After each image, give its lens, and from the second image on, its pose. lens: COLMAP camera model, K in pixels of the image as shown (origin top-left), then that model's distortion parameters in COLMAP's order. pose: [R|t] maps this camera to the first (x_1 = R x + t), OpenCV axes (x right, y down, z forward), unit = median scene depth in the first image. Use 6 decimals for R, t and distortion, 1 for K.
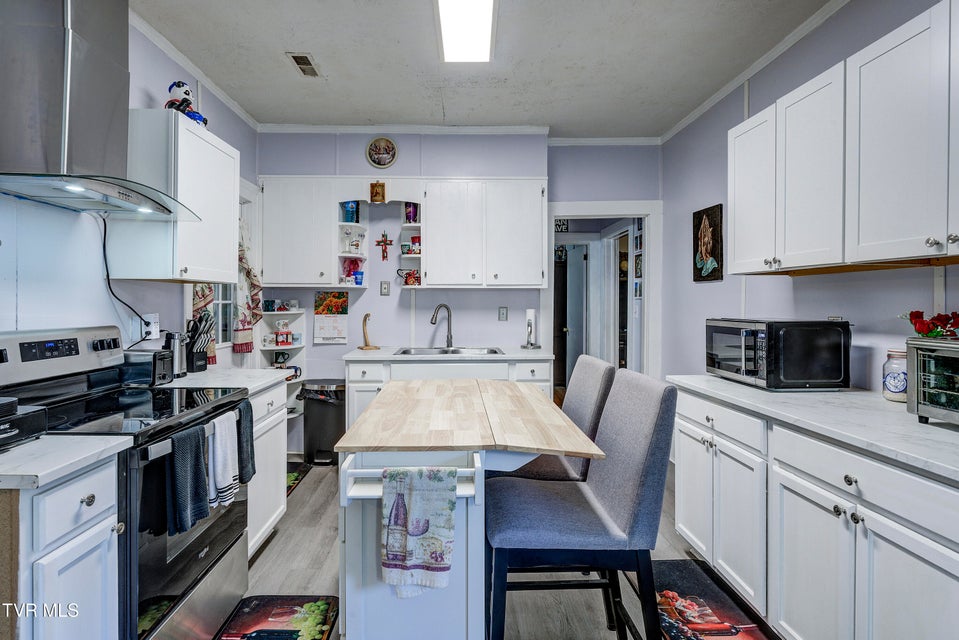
lens RADIAL K [[481.4, 0, 477.4], [0, 481.4, 310.8], [0, 0, 1]] dist [-0.009779, 0.002164]
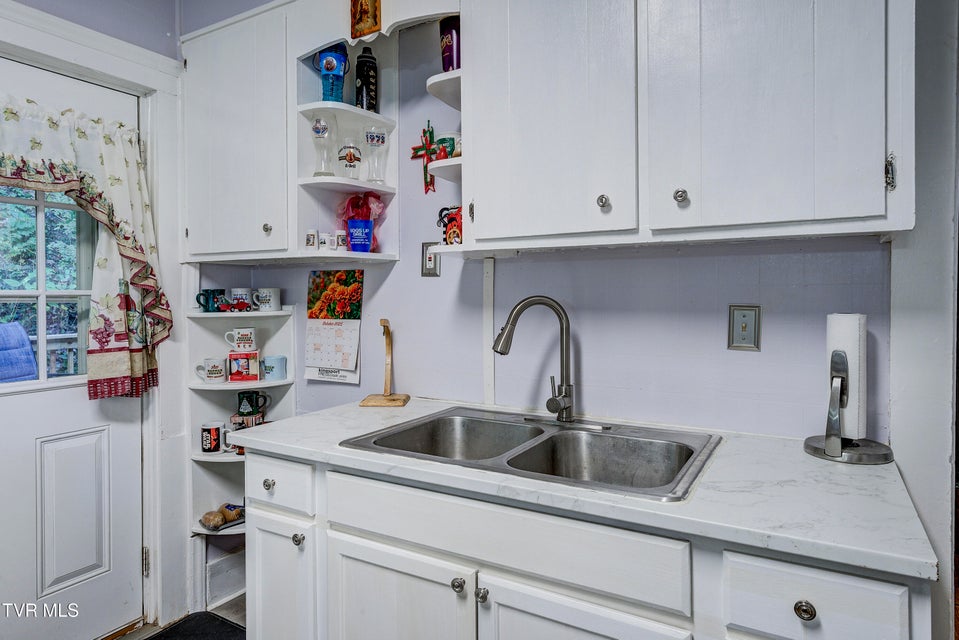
lens RADIAL K [[553.1, 0, 494.3], [0, 553.1, 302.5], [0, 0, 1]] dist [0.006028, 0.001237]
pose [[0.841583, 0.003025, -0.540120, 0.116475], [-0.005772, 0.999978, -0.003394, -0.007591], [0.540098, 0.005974, 0.841581, 0.637656]]
